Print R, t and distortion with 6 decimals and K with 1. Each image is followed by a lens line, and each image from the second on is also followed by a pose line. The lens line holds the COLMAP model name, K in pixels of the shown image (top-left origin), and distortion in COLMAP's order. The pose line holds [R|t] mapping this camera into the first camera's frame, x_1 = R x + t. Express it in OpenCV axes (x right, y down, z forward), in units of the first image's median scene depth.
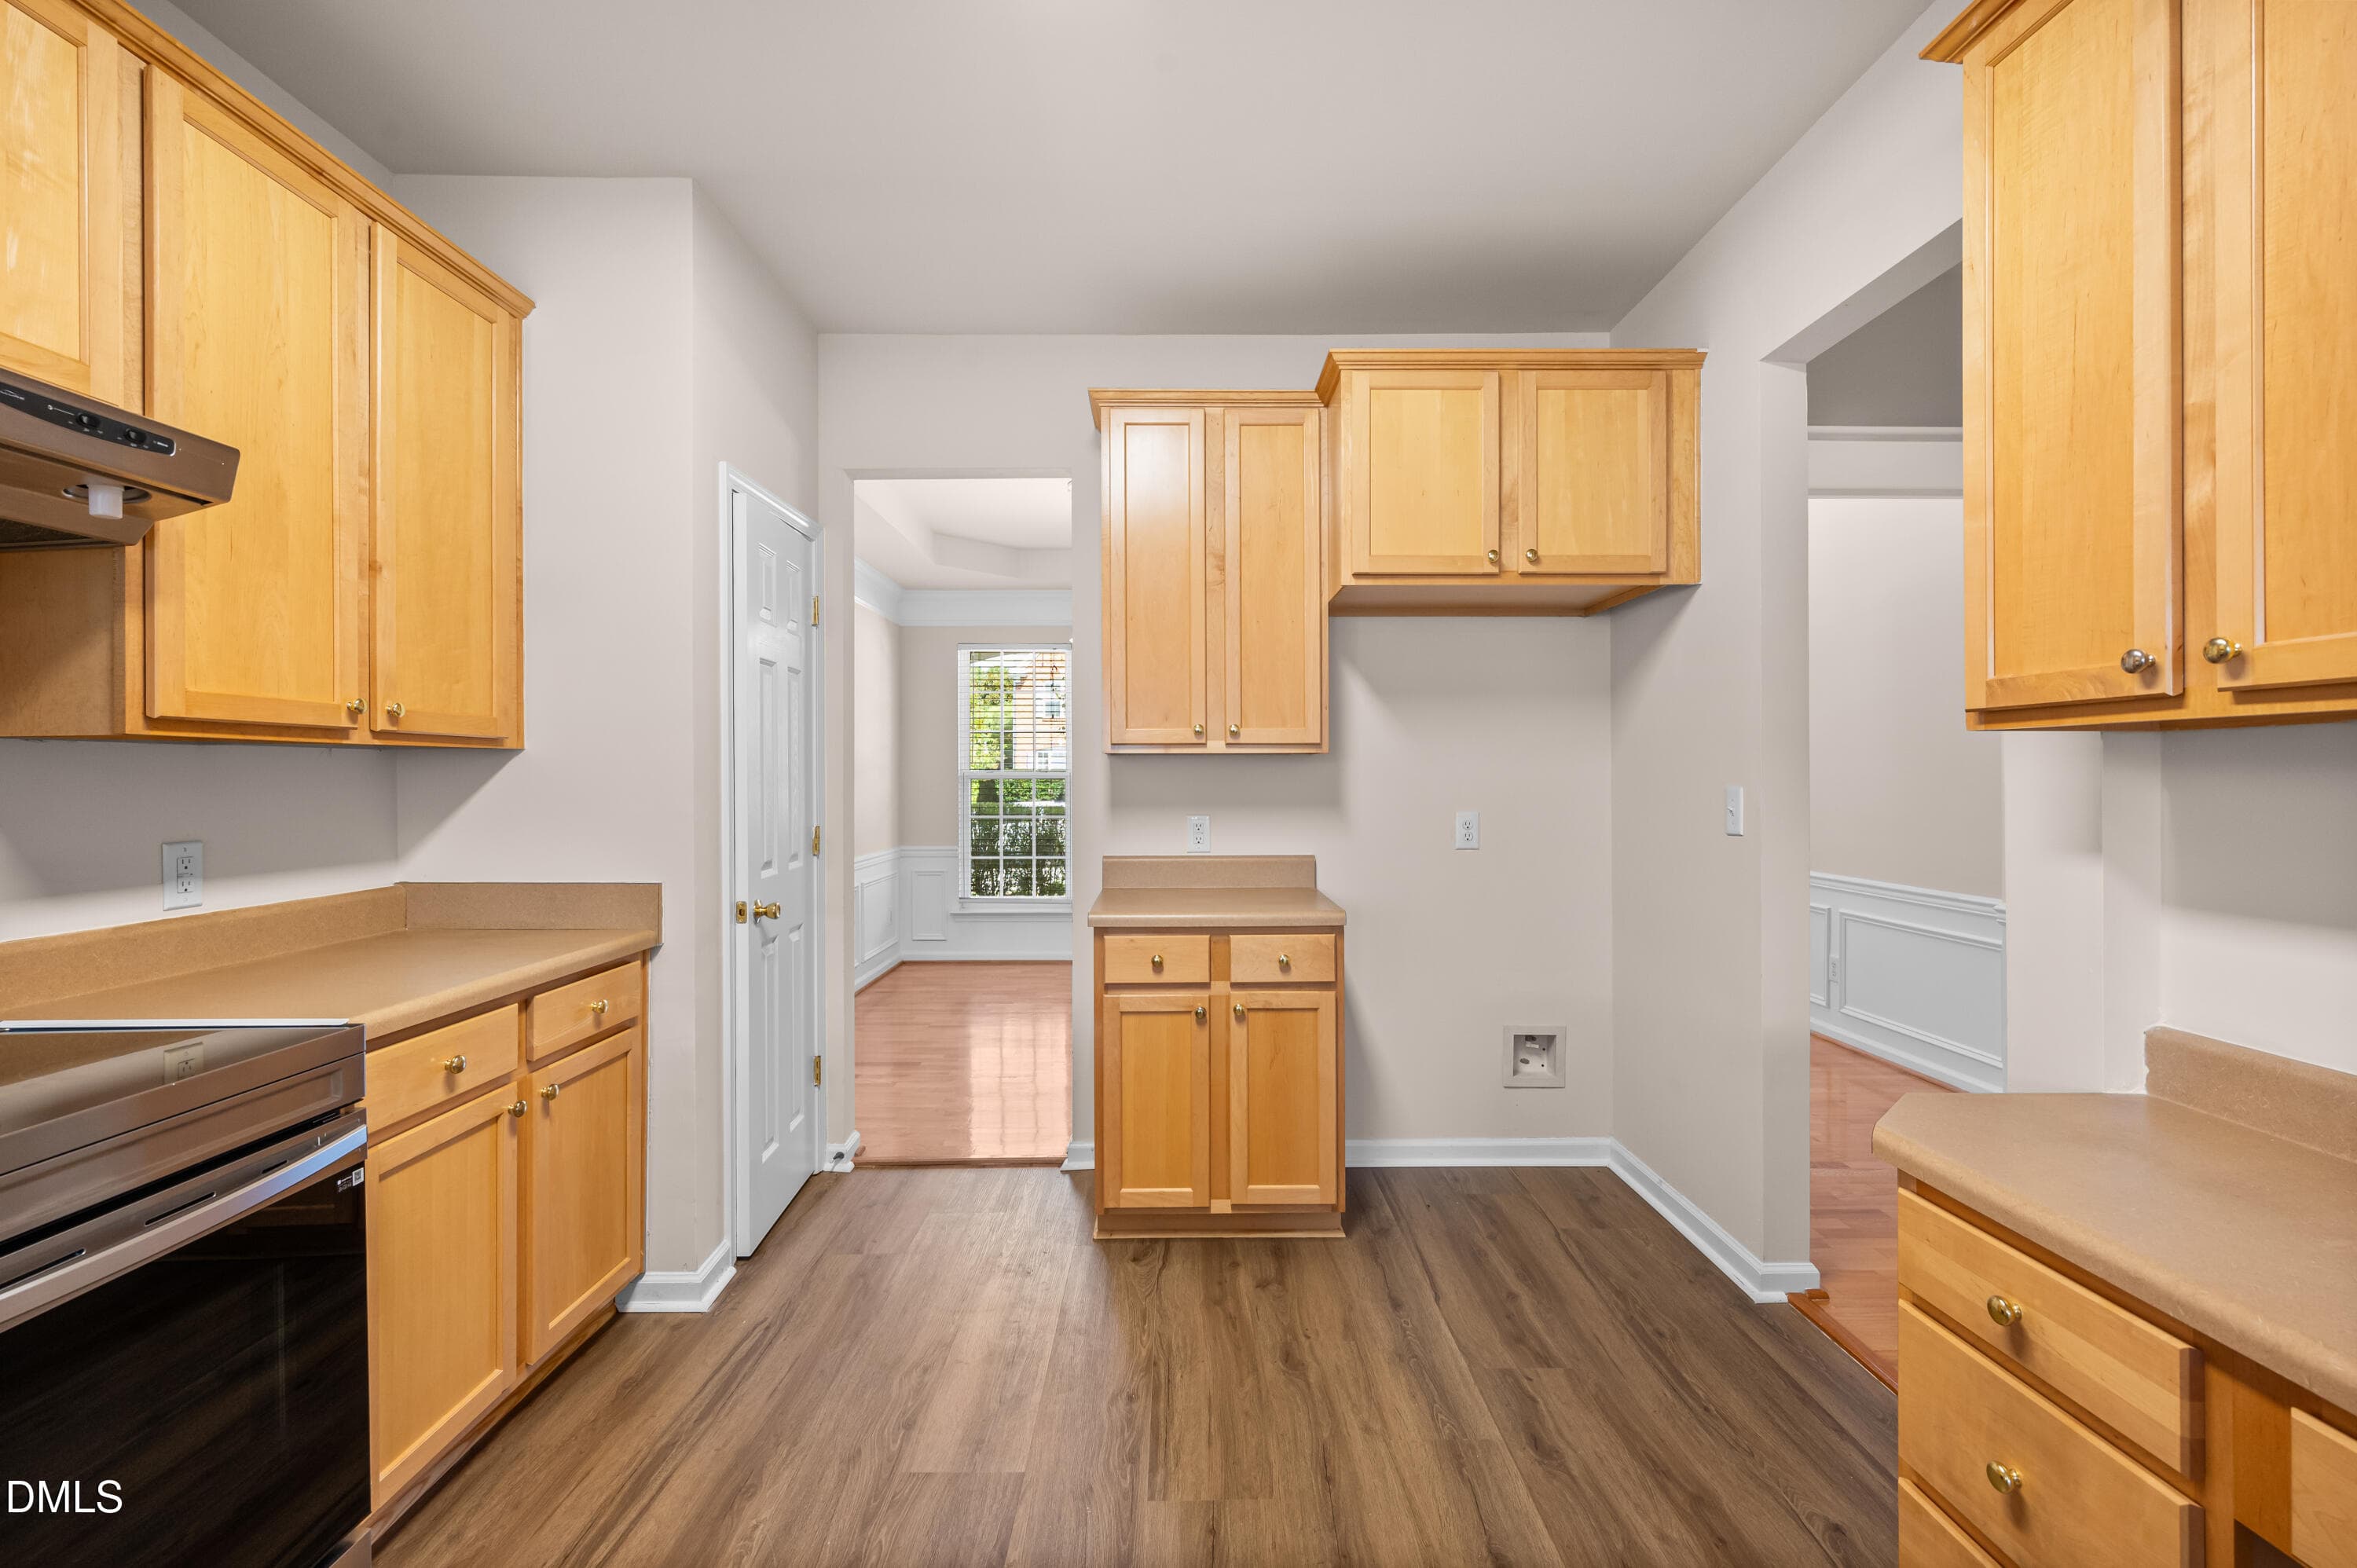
lens RADIAL K [[1043.2, 0, 1185.4], [0, 1043.2, 777.5], [0, 0, 1]] dist [0.000543, 0.000217]
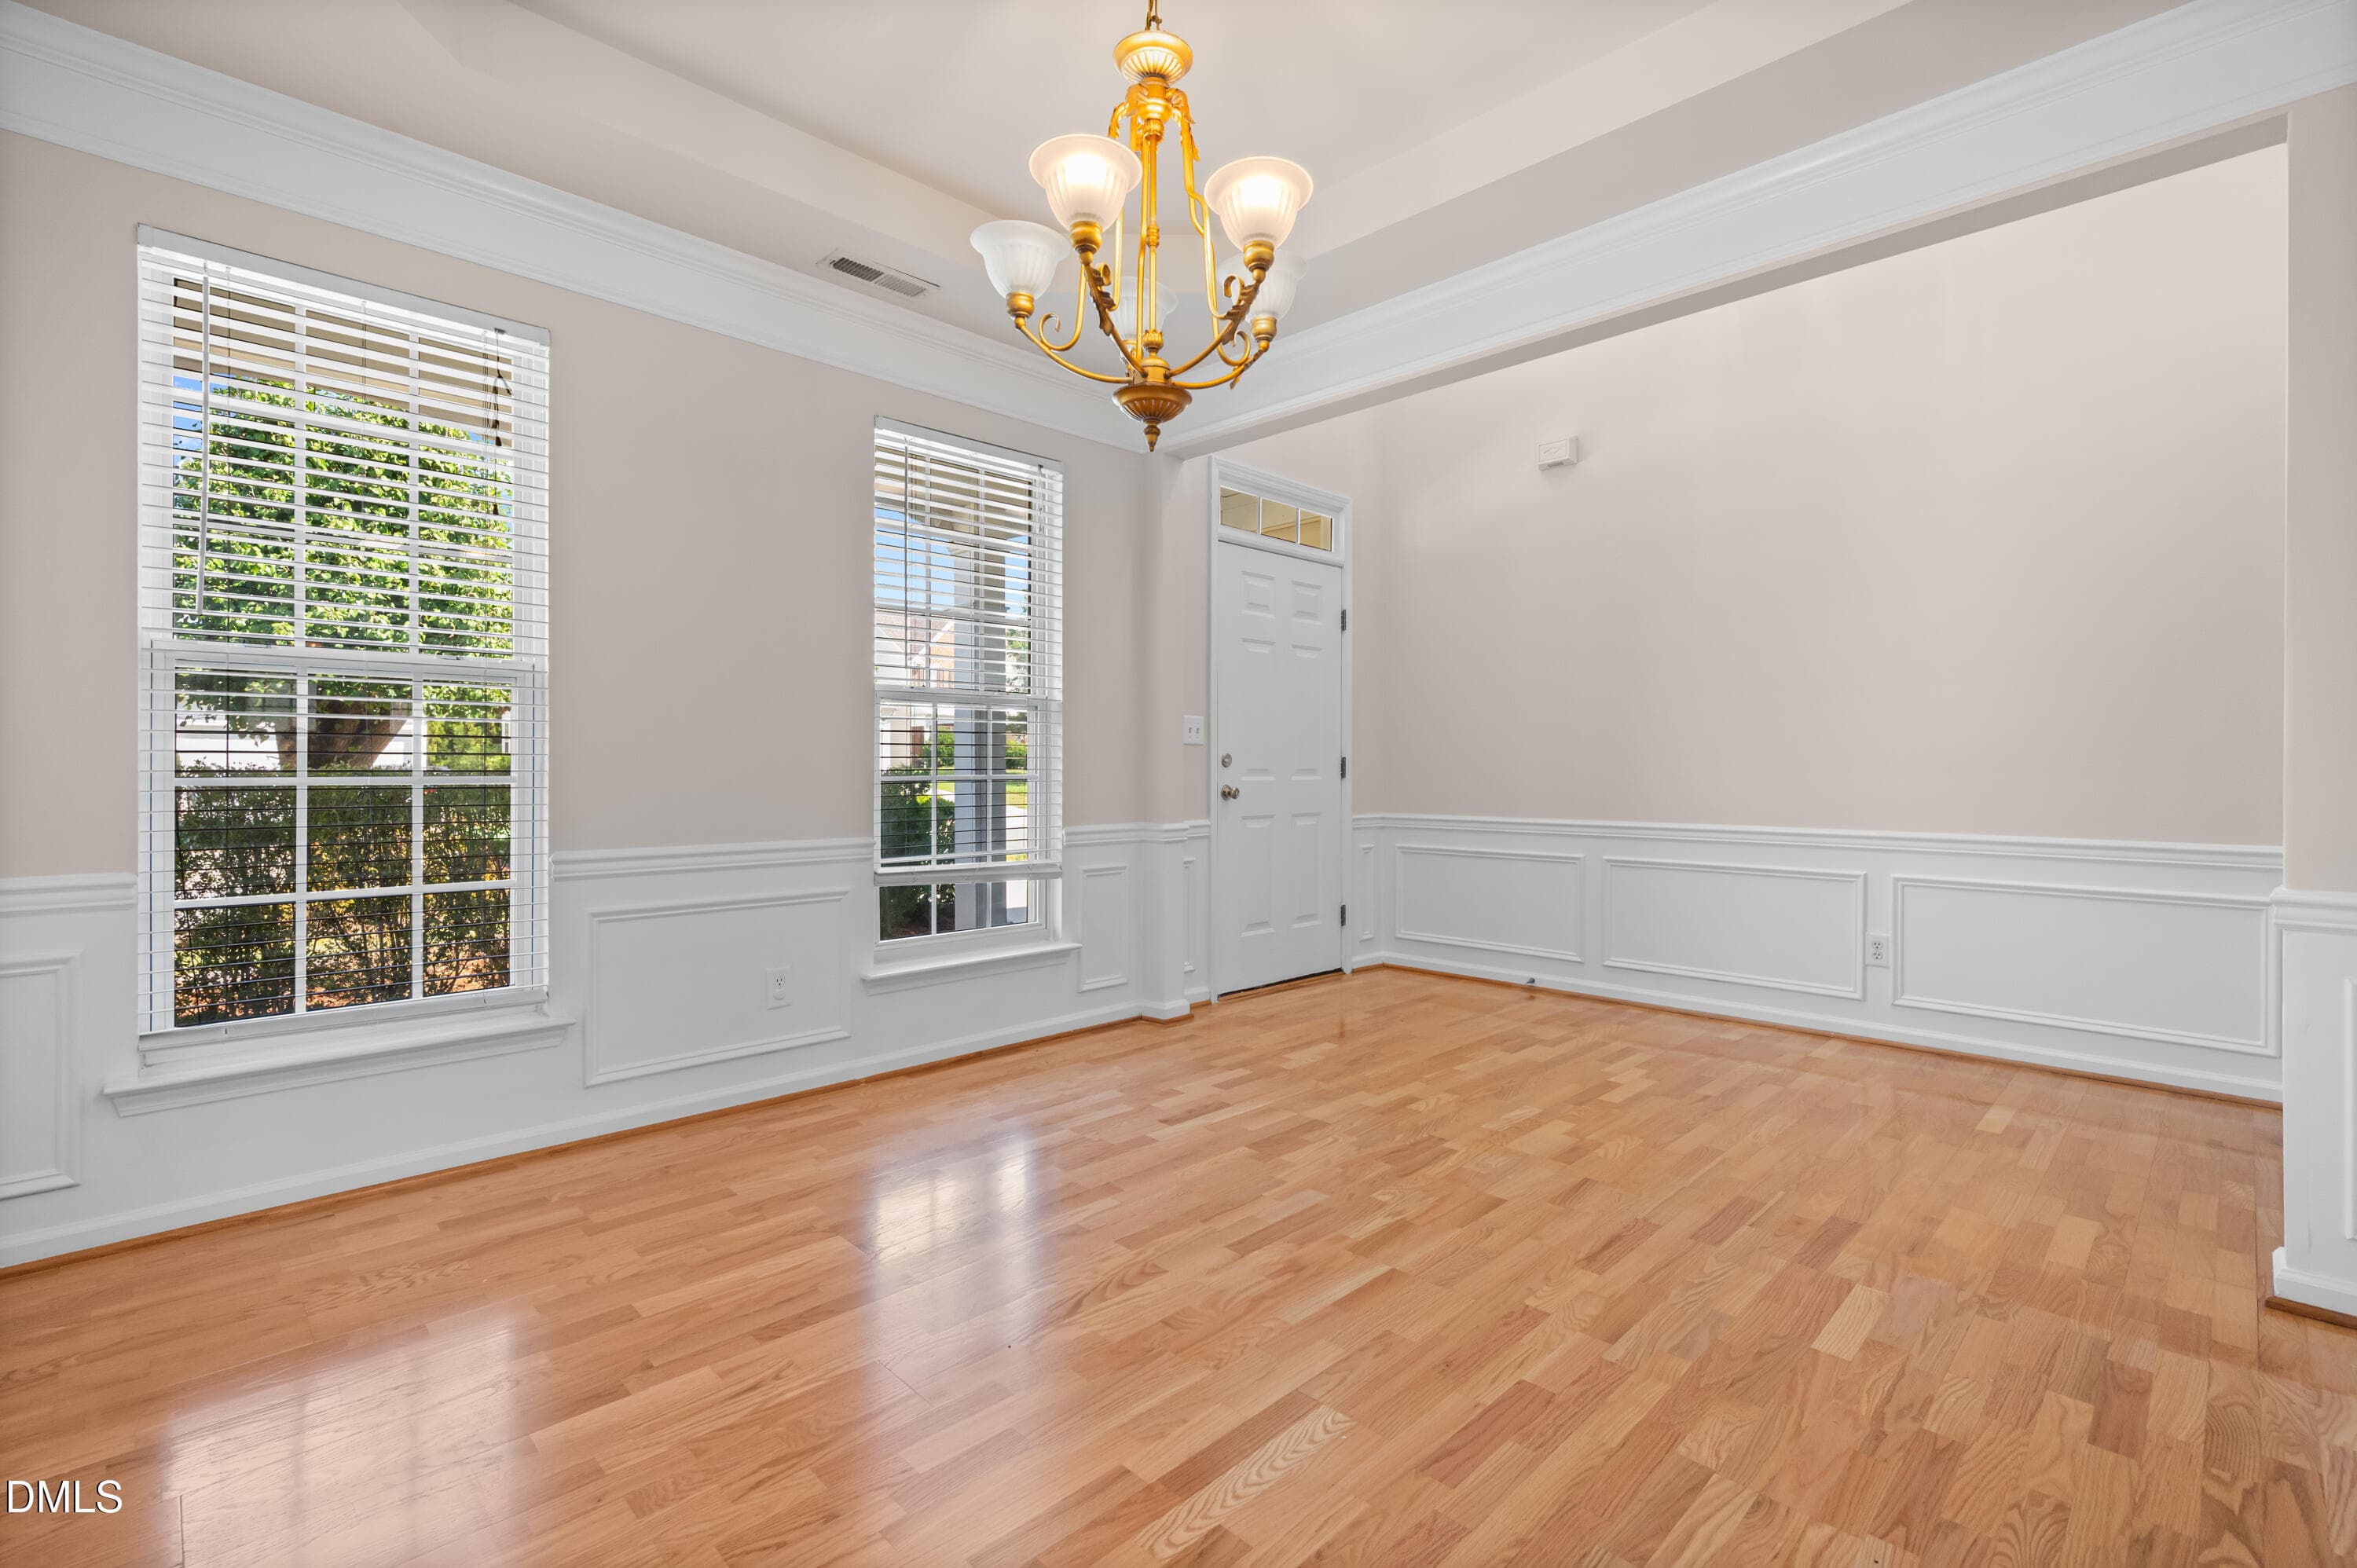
lens RADIAL K [[1043.2, 0, 1185.4], [0, 1043.2, 777.5], [0, 0, 1]] dist [0.000543, 0.000217]
pose [[0.716698, -0.001008, 0.697383, -0.301081], [-0.000539, 0.999998, 0.001999, 0.050771], [-0.697384, -0.001809, 0.716696, 0.789579]]
